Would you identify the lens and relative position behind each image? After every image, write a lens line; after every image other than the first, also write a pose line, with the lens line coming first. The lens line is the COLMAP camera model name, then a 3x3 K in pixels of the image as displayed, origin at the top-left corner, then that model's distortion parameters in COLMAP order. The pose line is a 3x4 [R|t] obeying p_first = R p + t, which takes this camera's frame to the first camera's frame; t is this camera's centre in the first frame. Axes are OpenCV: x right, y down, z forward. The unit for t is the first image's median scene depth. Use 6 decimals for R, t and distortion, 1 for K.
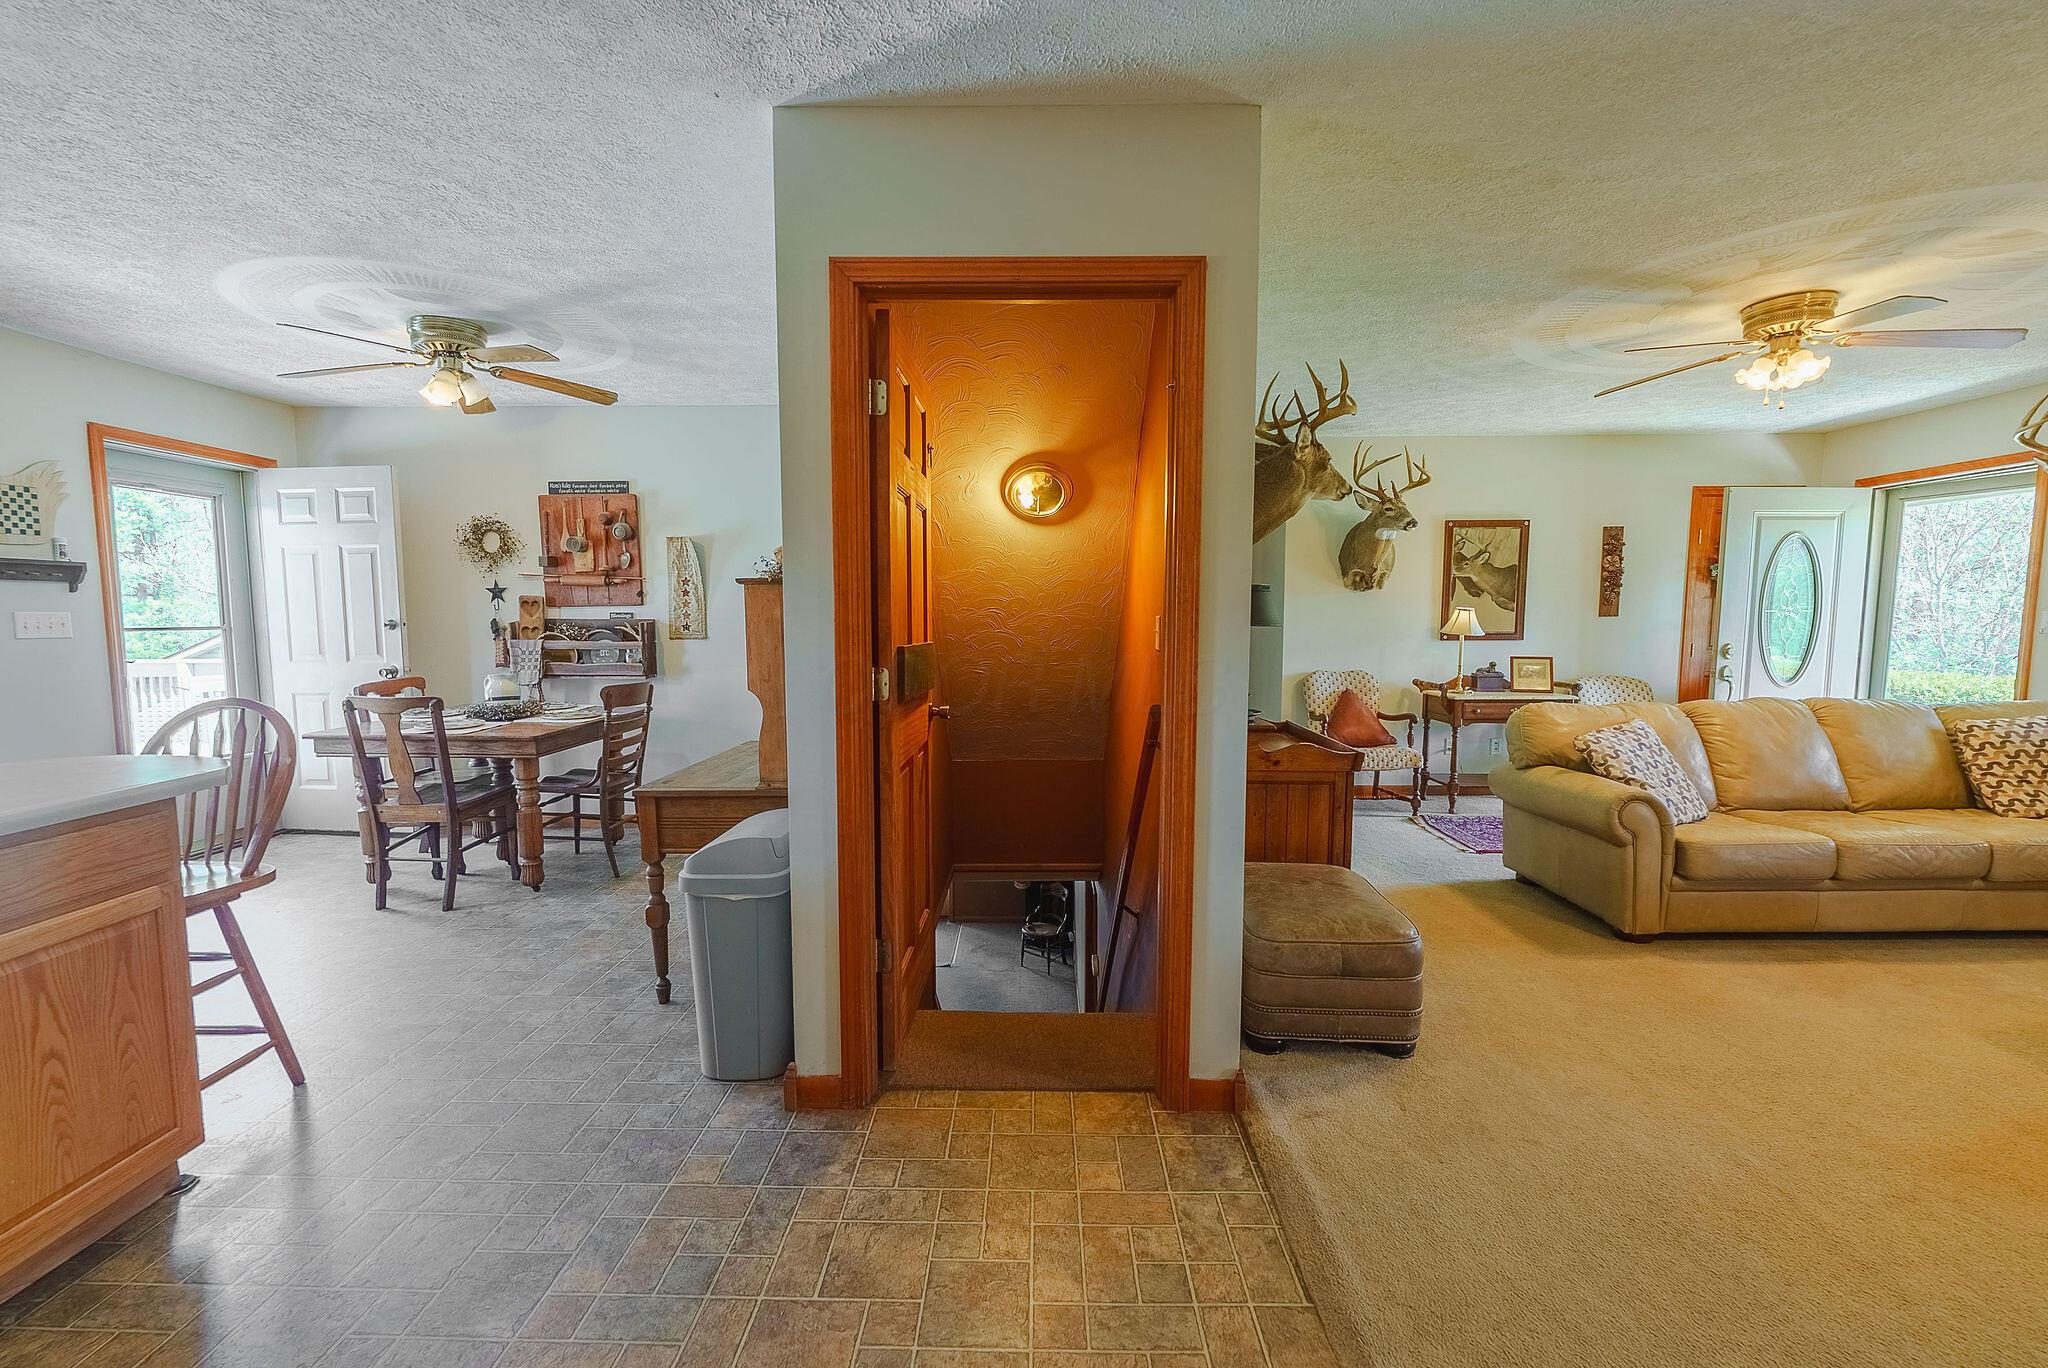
lens RADIAL K [[842.3, 0, 1018.1], [0, 842.3, 683.9], [0, 0, 1]] dist [-0.000559, -0.000986]
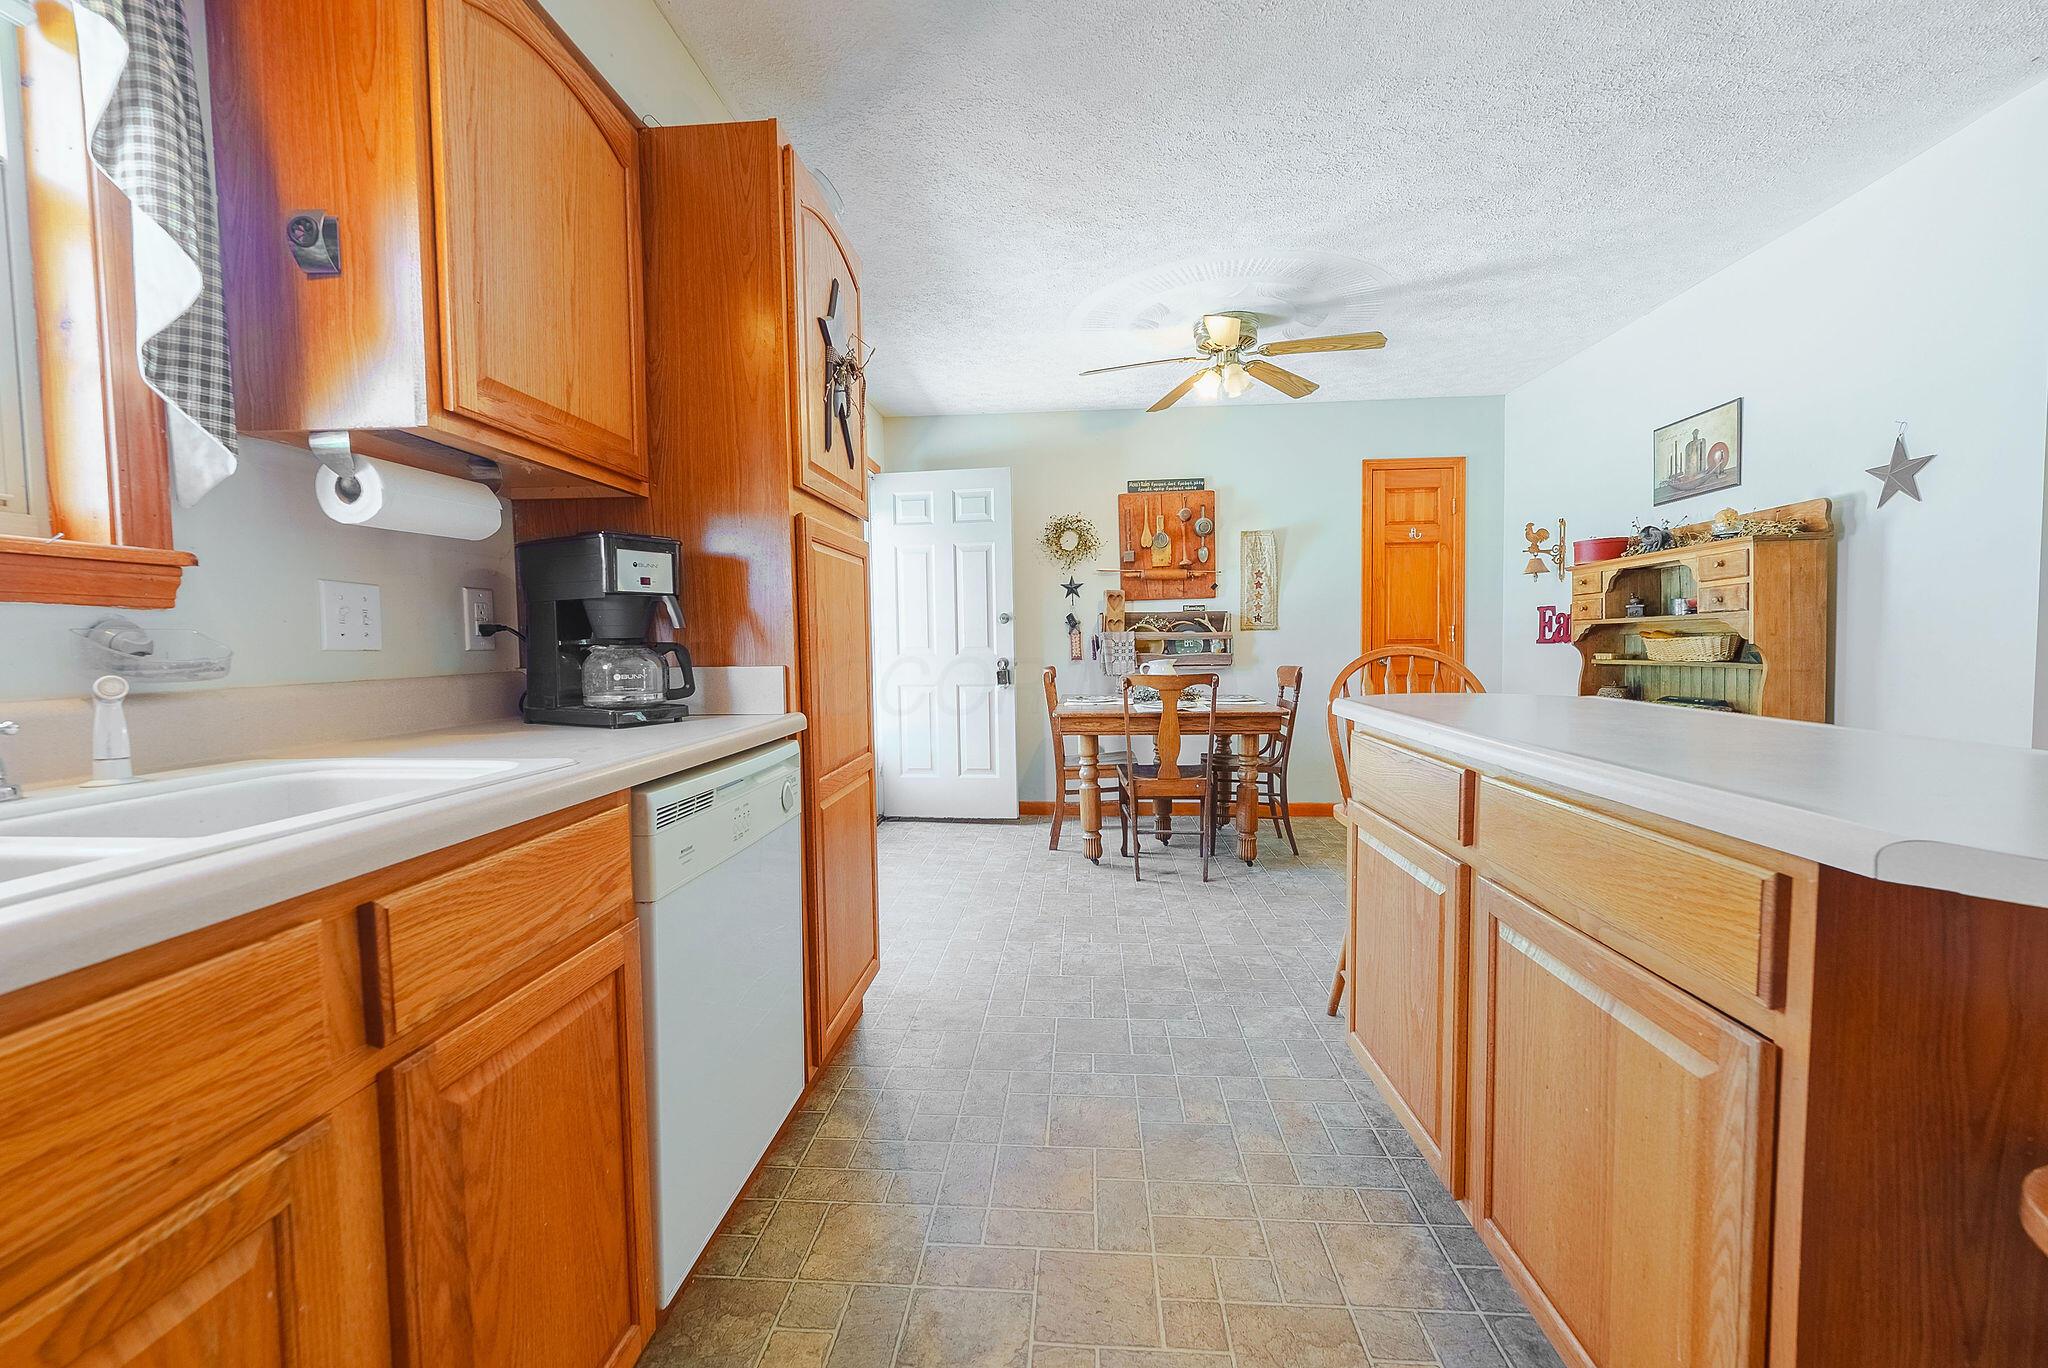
lens RADIAL K [[842.3, 0, 1019.7], [0, 842.3, 683.2], [0, 0, 1]] dist [-0.000559, -0.000986]
pose [[0.998271, -0.012604, -0.057407, -0.816878], [0.010678, 0.999374, -0.033733, 0.056290], [0.057797, 0.033061, 0.997781, -0.050697]]
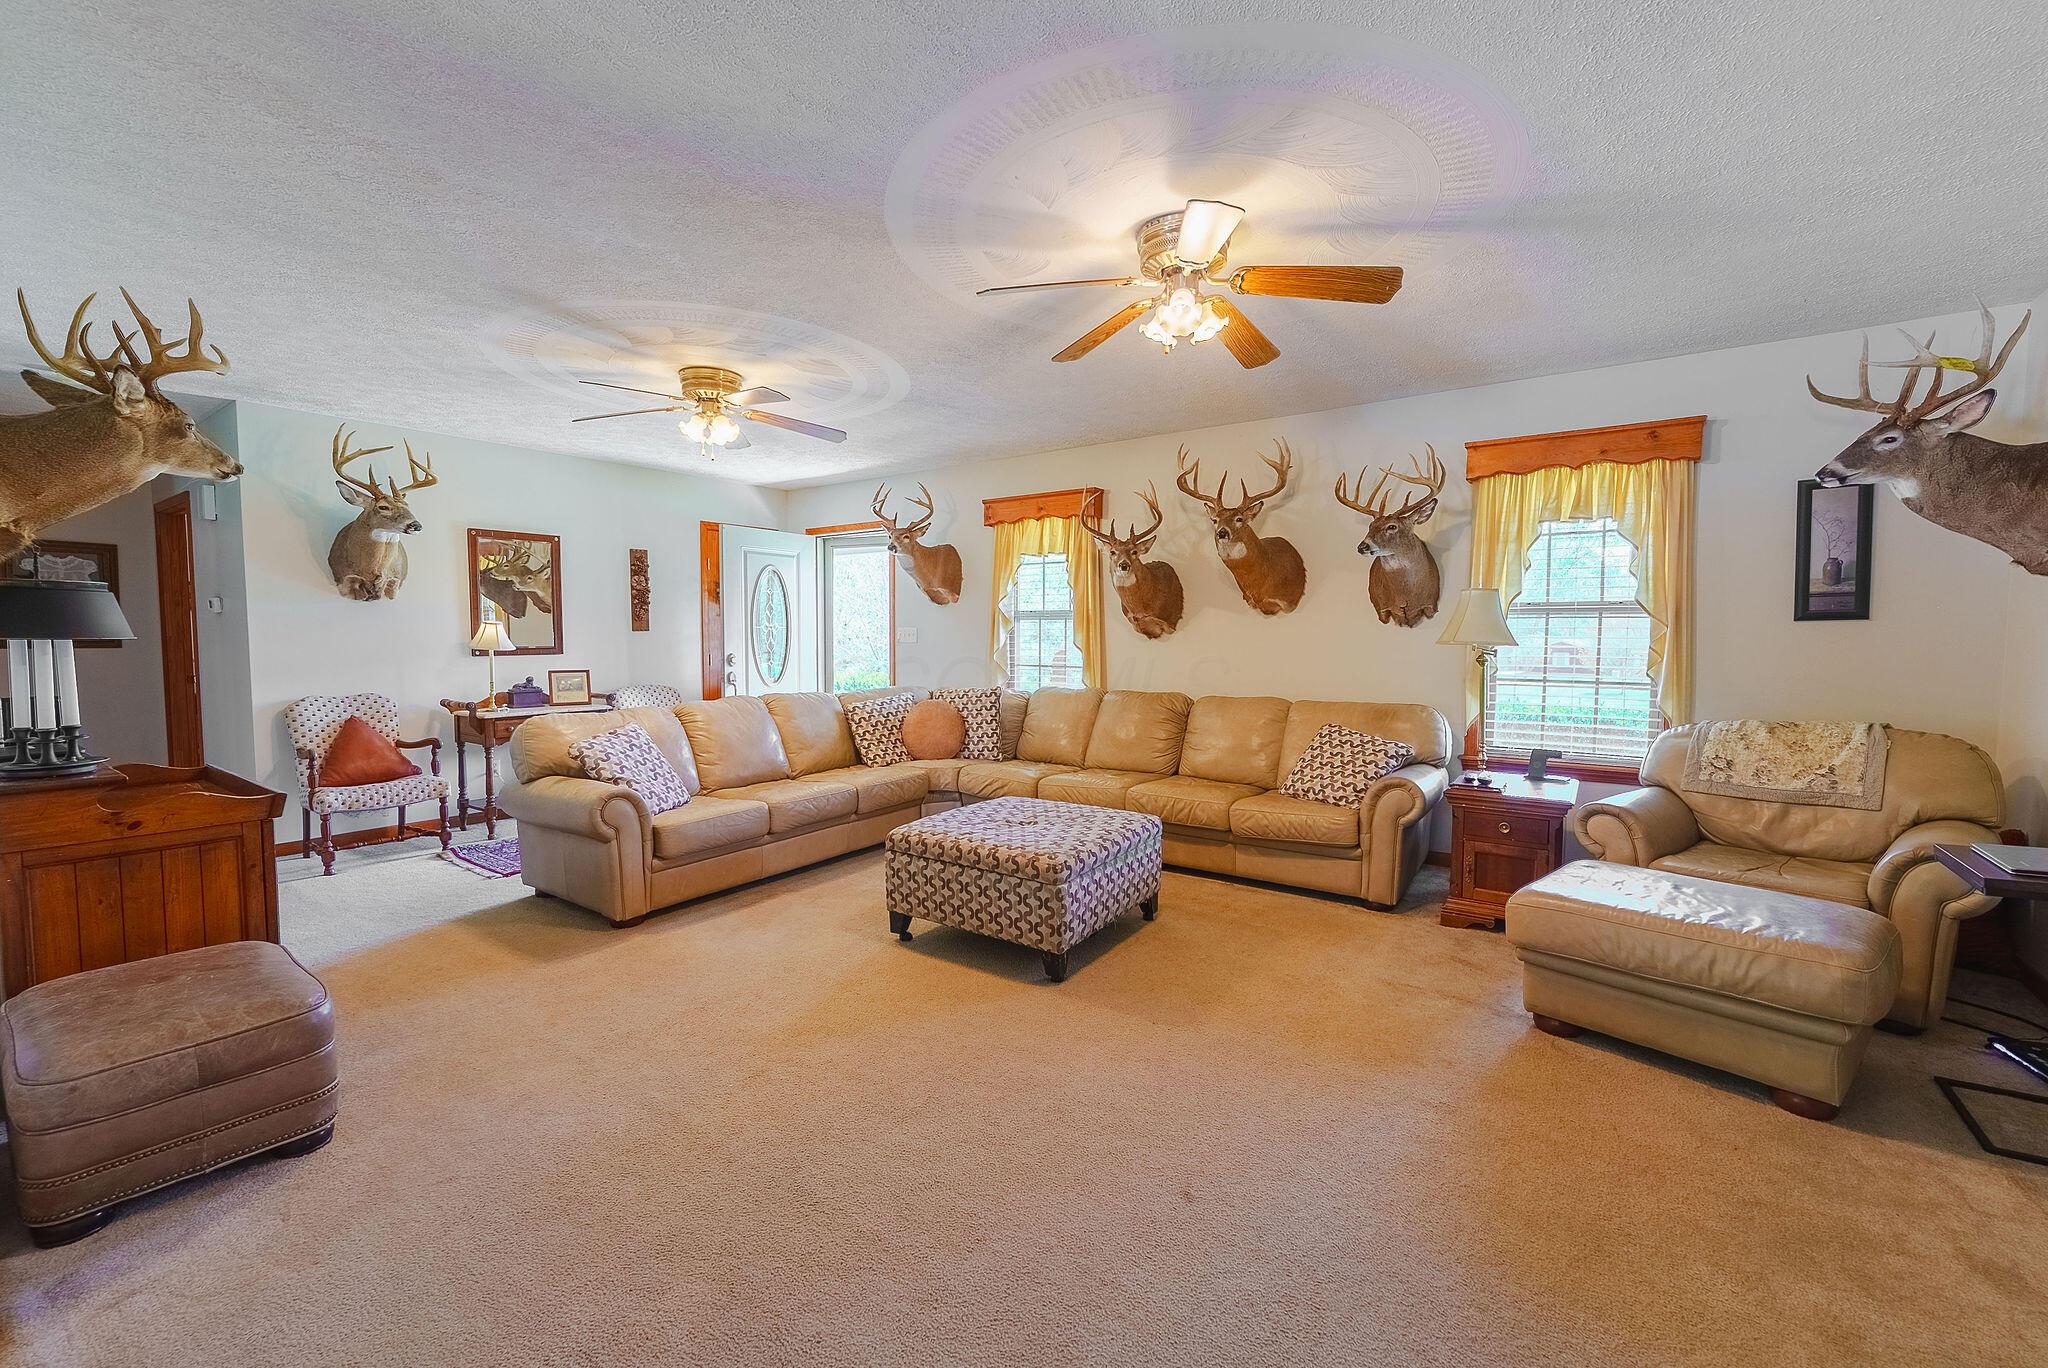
lens RADIAL K [[842.3, 0, 1032.7], [0, 842.3, 683.3], [0, 0, 1]] dist [-0.000559, -0.000986]
pose [[0.562419, -0.048573, 0.825424, 0.122153], [0.066428, 0.997701, 0.013448, 0.010183], [-0.824179, 0.047268, 0.564353, -0.053622]]
